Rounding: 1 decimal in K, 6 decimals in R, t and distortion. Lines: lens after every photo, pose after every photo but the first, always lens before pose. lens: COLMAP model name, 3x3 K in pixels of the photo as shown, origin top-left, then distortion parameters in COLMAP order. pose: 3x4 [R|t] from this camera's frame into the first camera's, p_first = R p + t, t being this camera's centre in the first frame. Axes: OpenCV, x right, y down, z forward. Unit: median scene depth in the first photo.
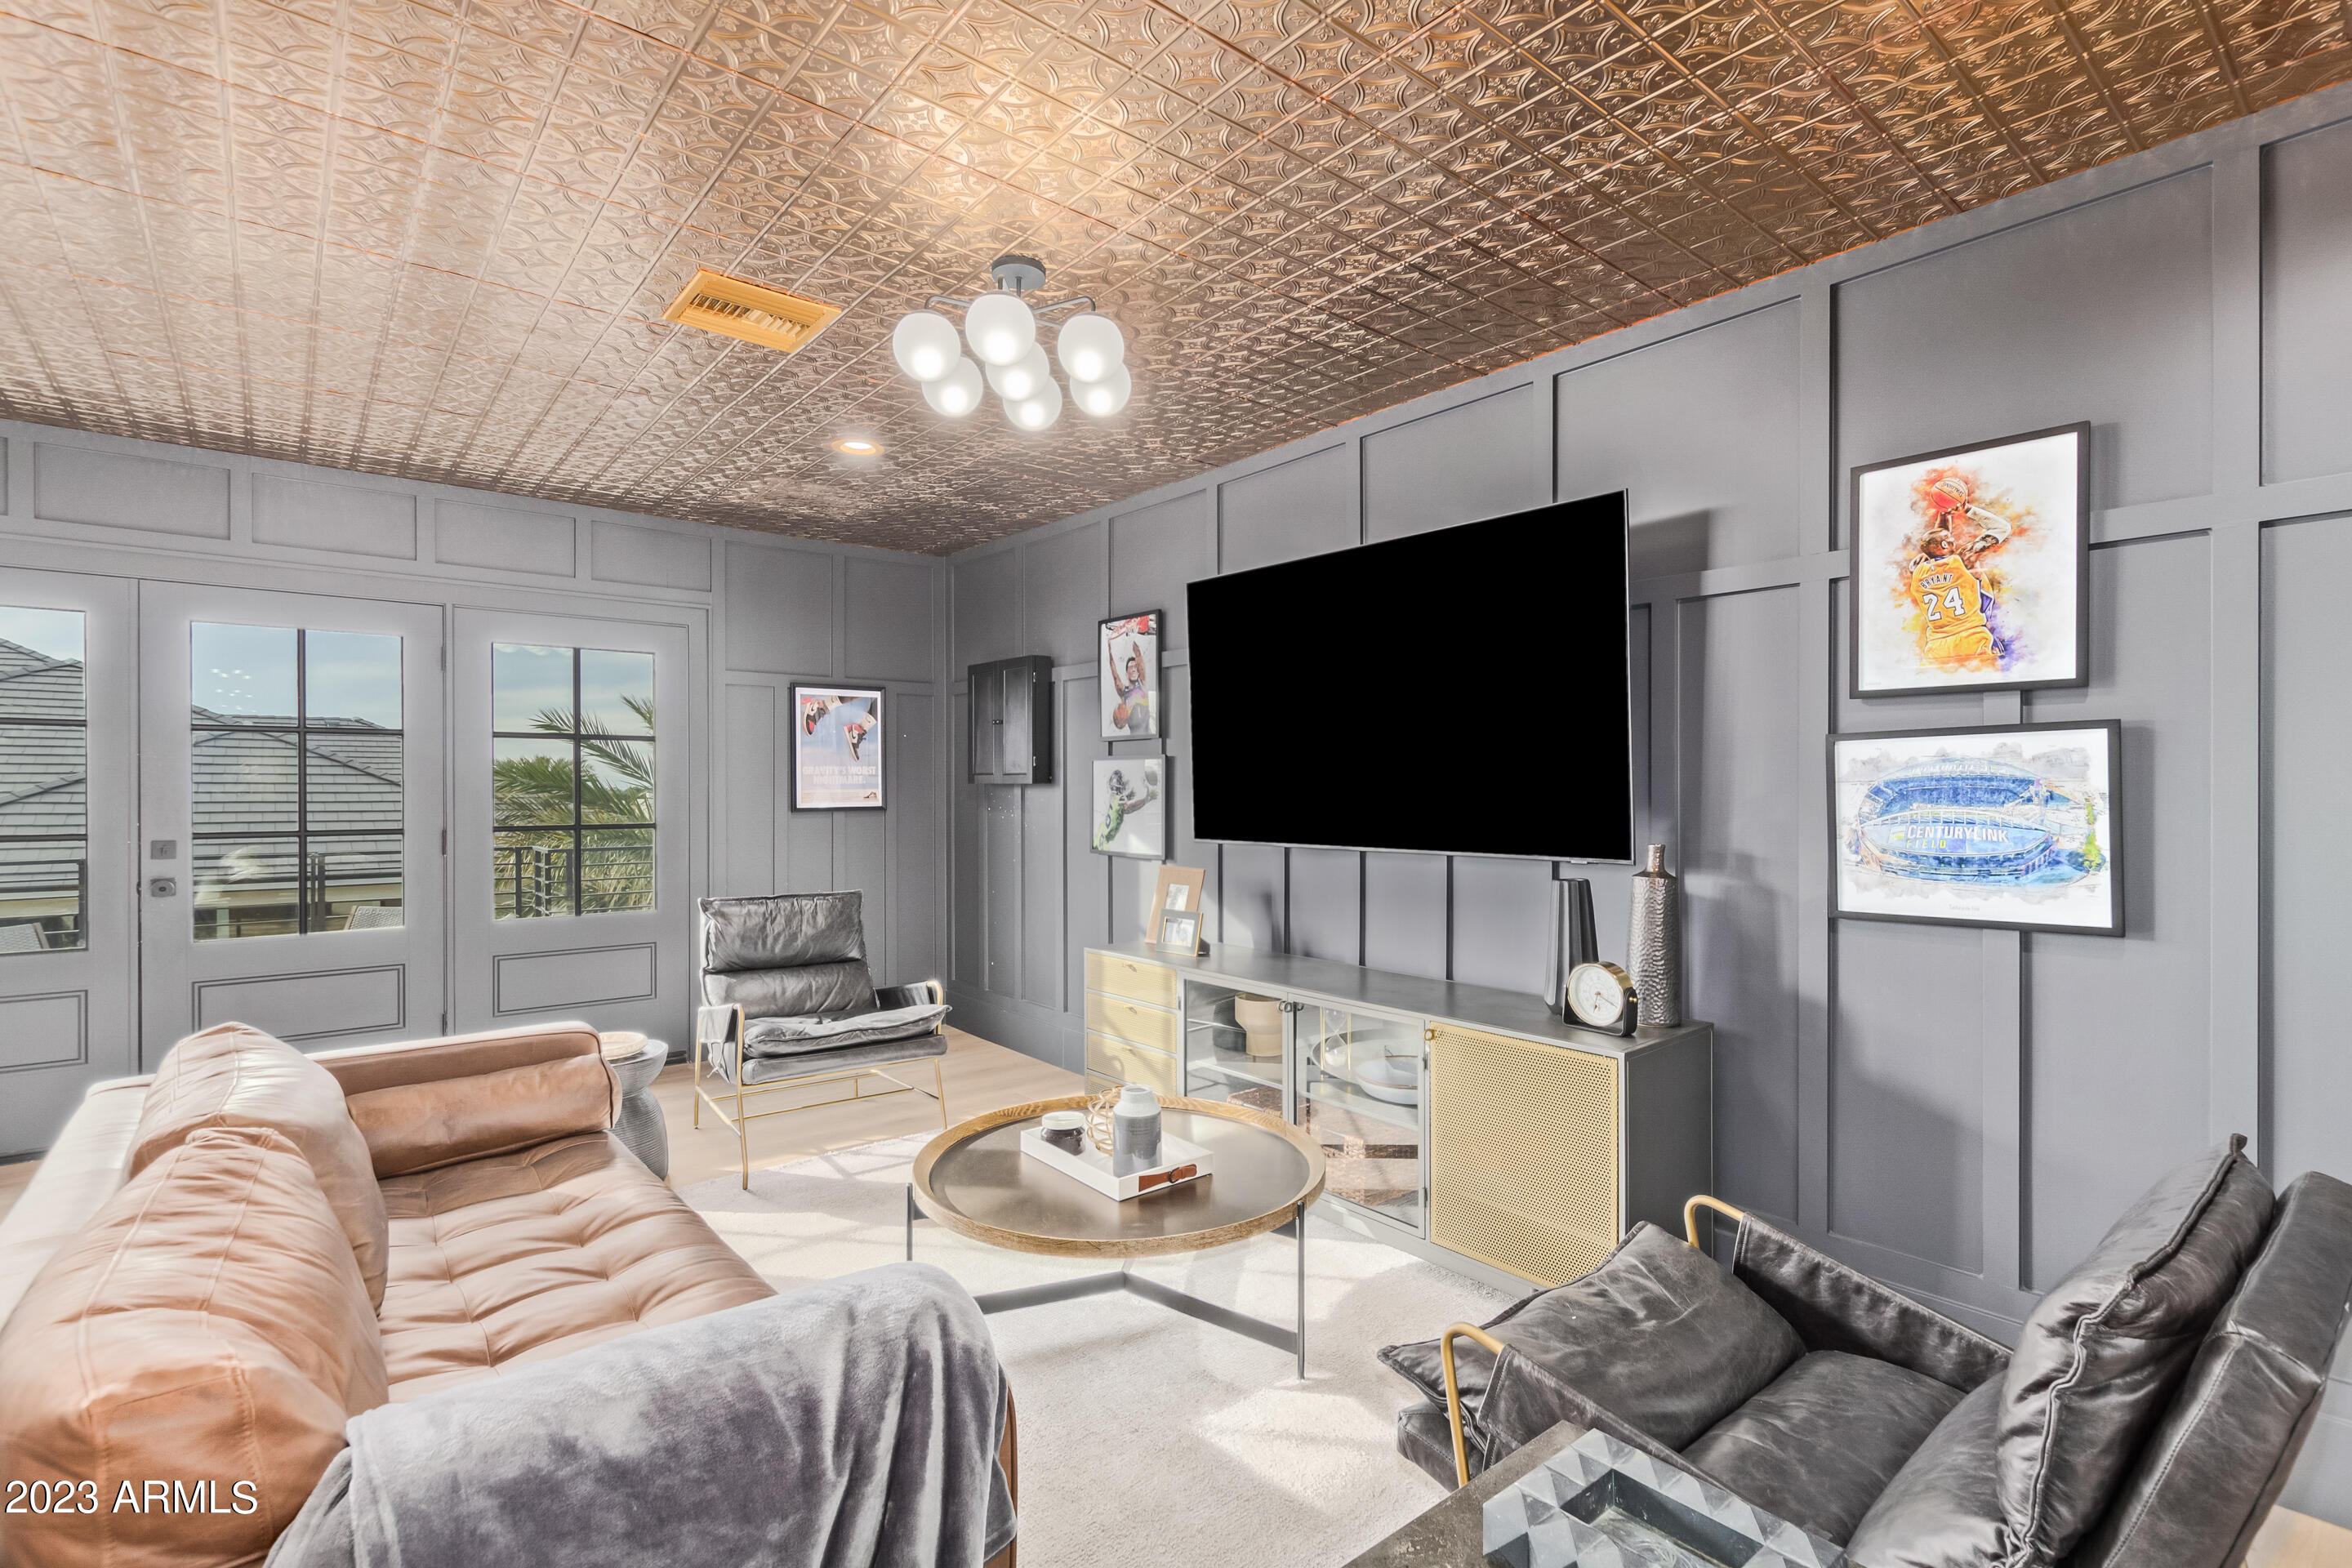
lens RADIAL K [[1100.0, 0, 1186.2], [0, 1100.0, 797.6], [0, 0, 1]] dist [0.004545, -0.002607]
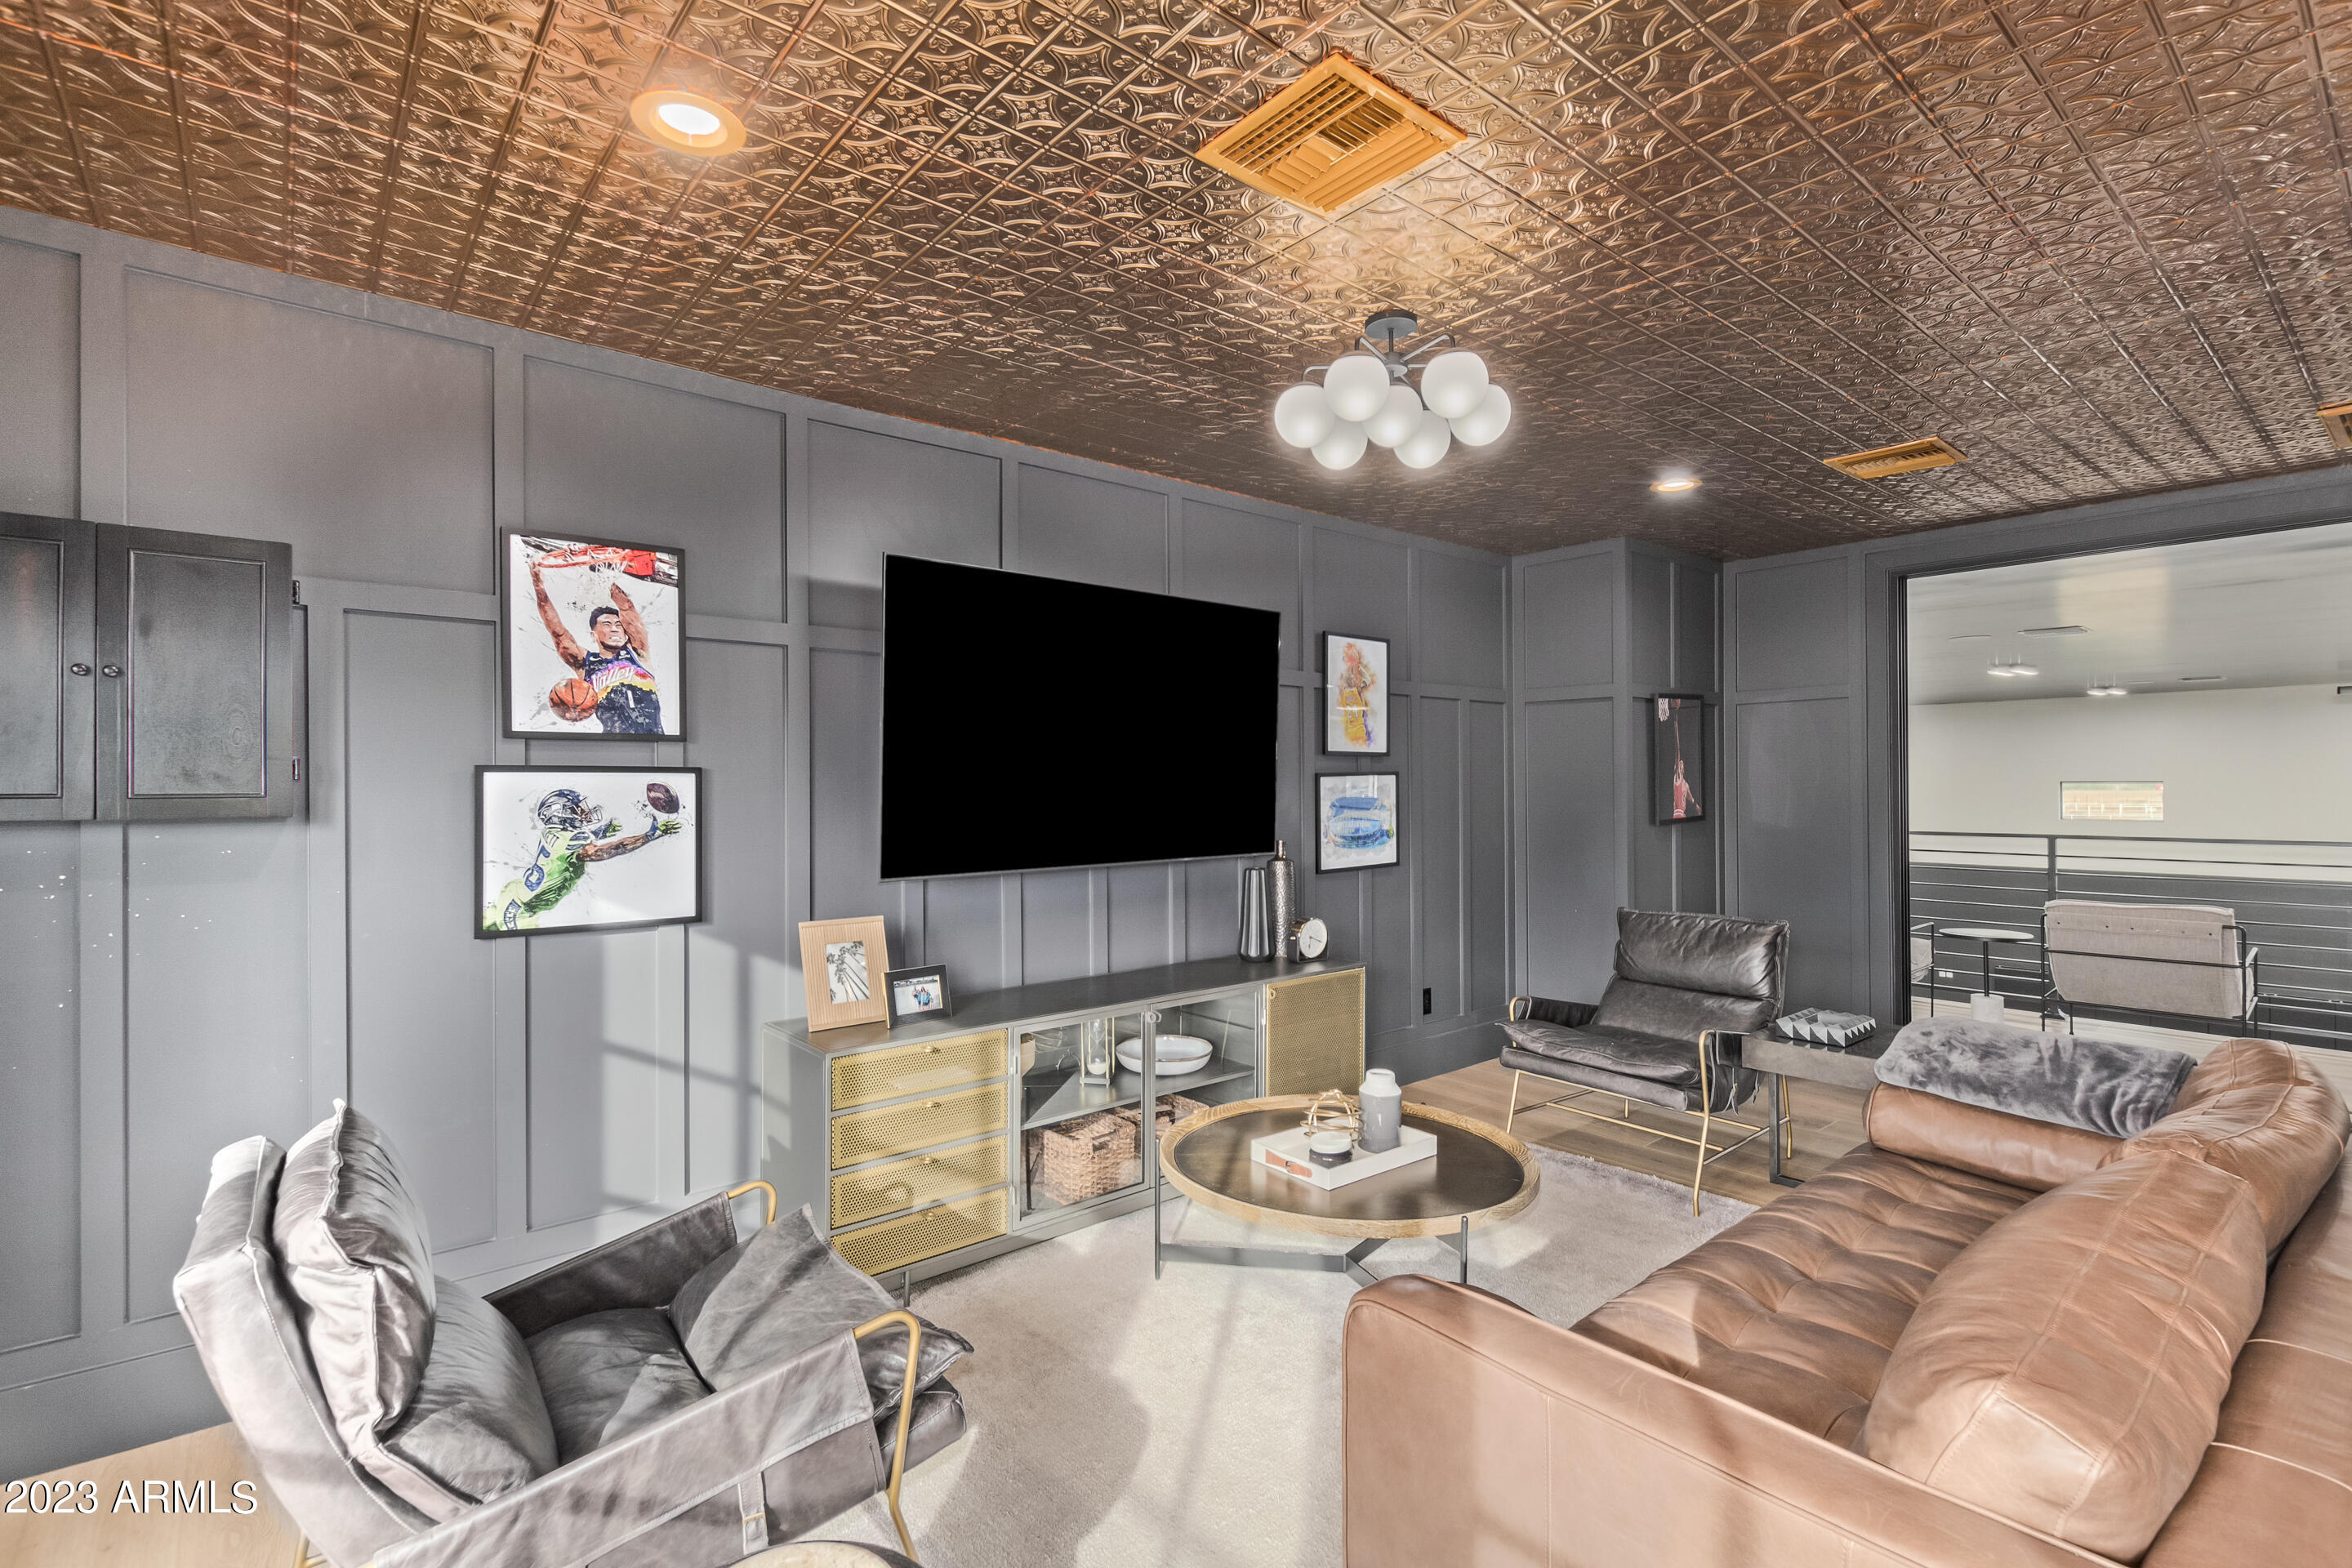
lens RADIAL K [[1100.0, 0, 1181.1], [0, 1100.0, 766.7], [0, 0, 1]] dist [0.004545, -0.002607]
pose [[-0.014444, 0.003219, 0.999890, -0.839335], [0.003014, 0.999990, -0.003175, -0.043291], [-0.999891, 0.002967, -0.014454, 0.851133]]
